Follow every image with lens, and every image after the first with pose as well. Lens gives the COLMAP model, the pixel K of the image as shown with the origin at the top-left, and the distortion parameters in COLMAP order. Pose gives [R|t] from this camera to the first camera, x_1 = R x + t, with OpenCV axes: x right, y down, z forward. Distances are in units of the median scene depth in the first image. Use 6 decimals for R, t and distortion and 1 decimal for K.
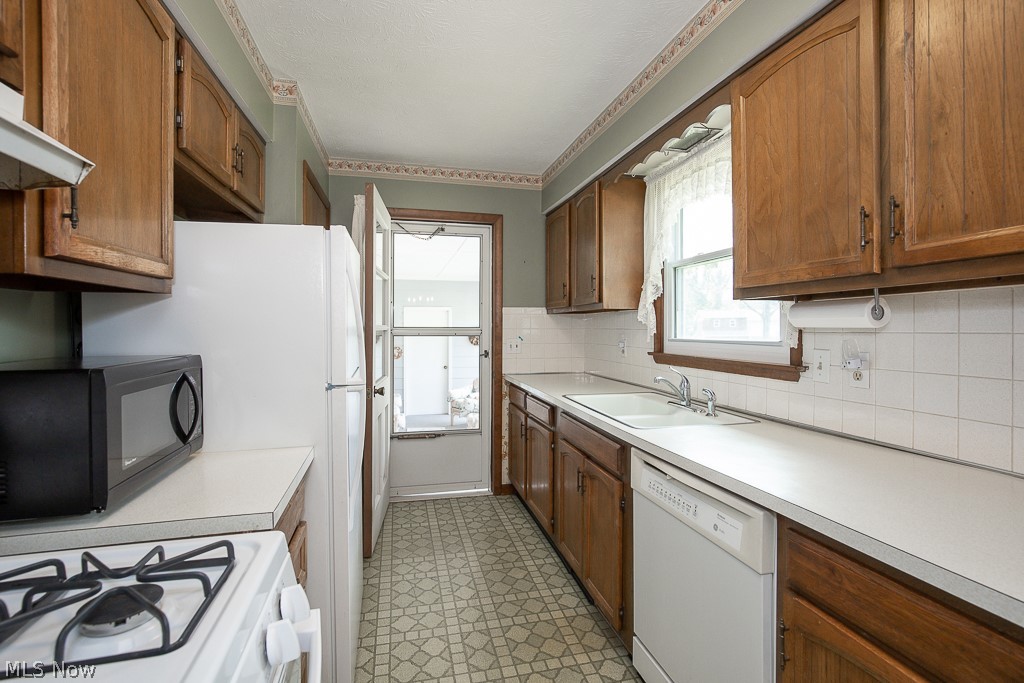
lens RADIAL K [[484.4, 0, 516.1], [0, 484.4, 324.3], [0, 0, 1]] dist [-0.015055, 0.009928]
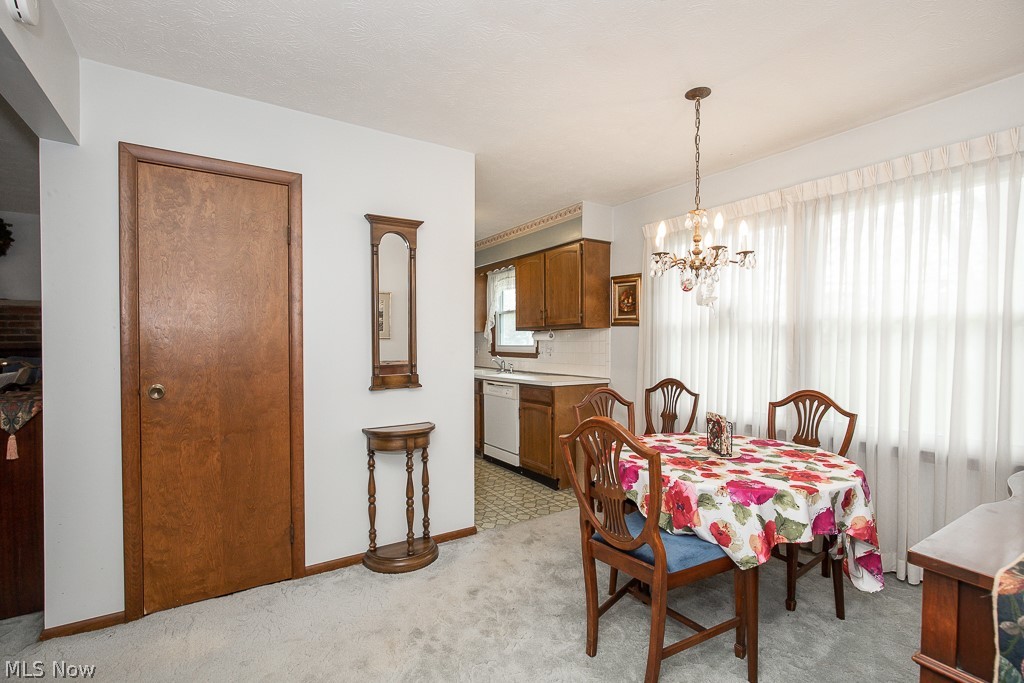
lens RADIAL K [[475.4, 0, 513.2], [0, 475.4, 337.9], [0, 0, 1]] dist [-0.002714, 0.000184]
pose [[0.949443, 0.001560, 0.313936, -0.344838], [-0.001224, 0.999998, -0.001270, -0.002089], [-0.313938, 0.000821, 0.949443, -1.250897]]
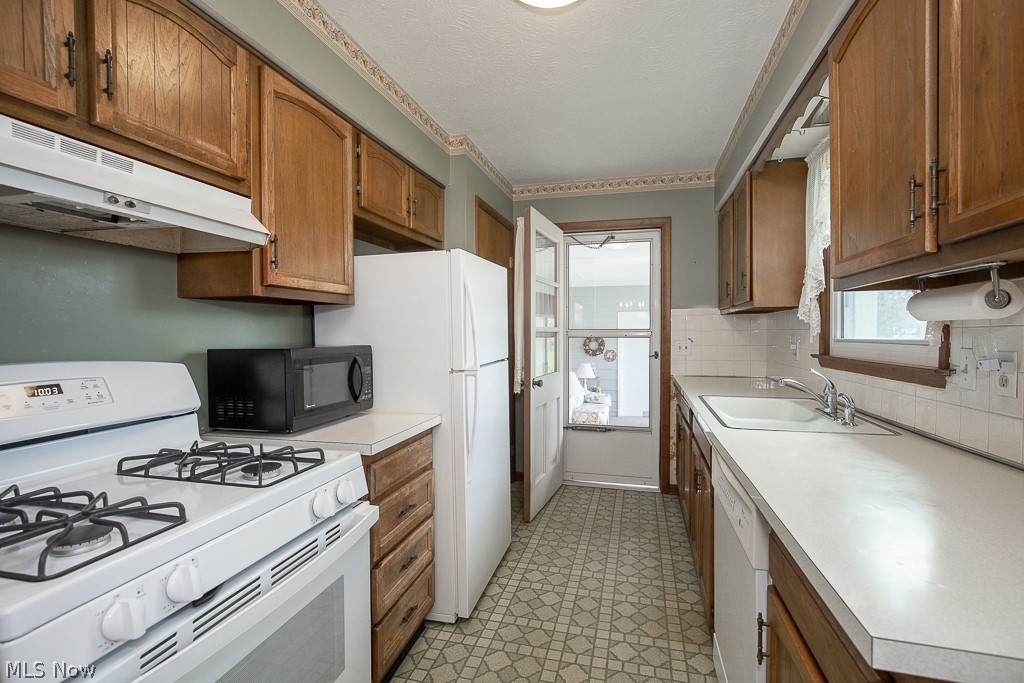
lens RADIAL K [[475.4, 0, 513.2], [0, 475.4, 337.9], [0, 0, 1]] dist [-0.002714, 0.000184]
pose [[0.876149, 0.000835, -0.482040, 0.236767], [0.006979, 0.999872, 0.014418, 0.012352], [0.481990, -0.015997, 0.876031, -0.037236]]
